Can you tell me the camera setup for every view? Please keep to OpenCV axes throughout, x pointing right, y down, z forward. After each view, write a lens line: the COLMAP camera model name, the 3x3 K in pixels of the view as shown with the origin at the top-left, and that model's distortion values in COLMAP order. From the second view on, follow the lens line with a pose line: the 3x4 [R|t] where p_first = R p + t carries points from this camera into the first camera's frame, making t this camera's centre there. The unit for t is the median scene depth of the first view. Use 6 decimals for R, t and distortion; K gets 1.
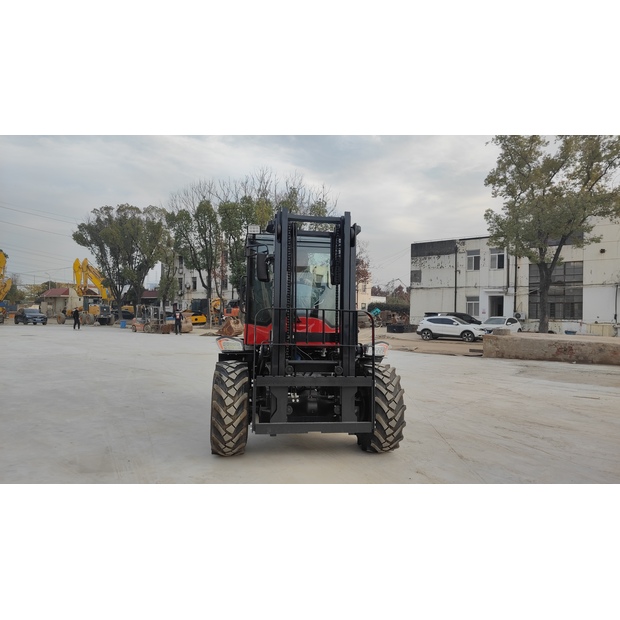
lens RADIAL K [[446.7, 0, 310.6], [0, 446.7, 311.8], [0, 0, 1]] dist [0.035239, -0.023345]
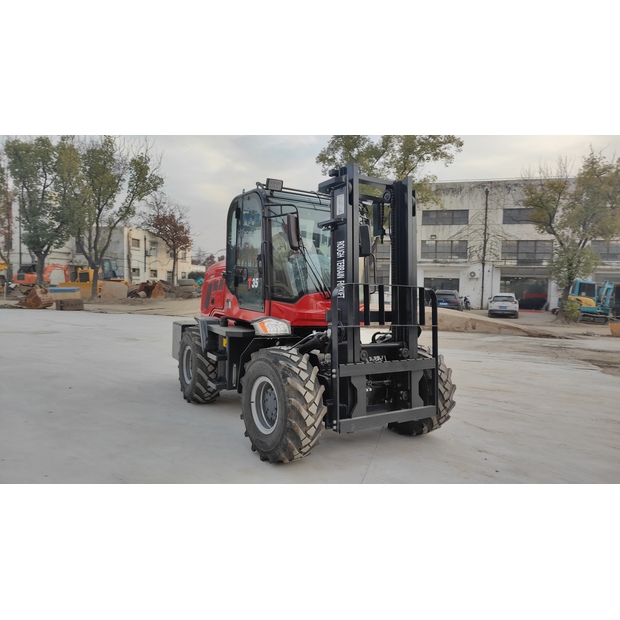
lens RADIAL K [[446.7, 0, 308.7], [0, 446.7, 312.5], [0, 0, 1]] dist [0.035239, -0.023345]
pose [[0.908884, -0.011336, 0.416895, -0.056065], [-0.017646, 0.997690, 0.065600, -0.000900], [-0.416675, -0.066980, 0.906585, 0.029321]]
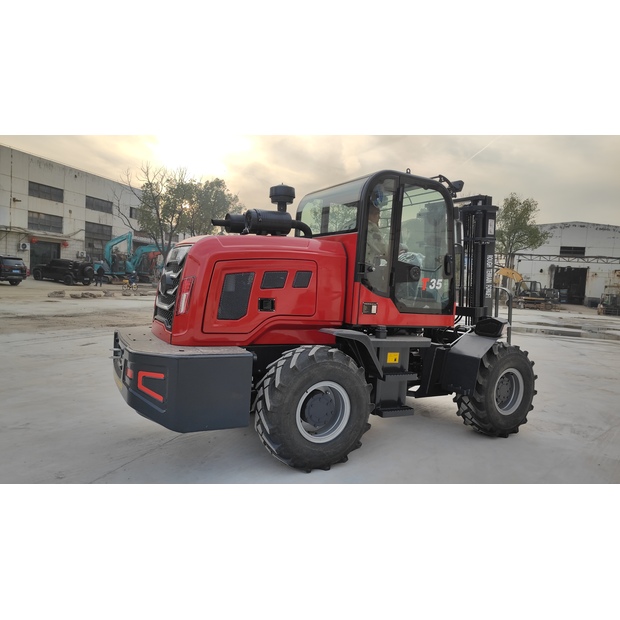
lens RADIAL K [[446.7, 0, 309.4], [0, 446.7, 307.9], [0, 0, 1]] dist [0.035239, -0.023345]
pose [[-0.378927, -0.100418, 0.919962, -0.109039], [-0.074646, 0.994173, 0.077772, -0.001142], [-0.922411, -0.039202, -0.384214, 0.209083]]
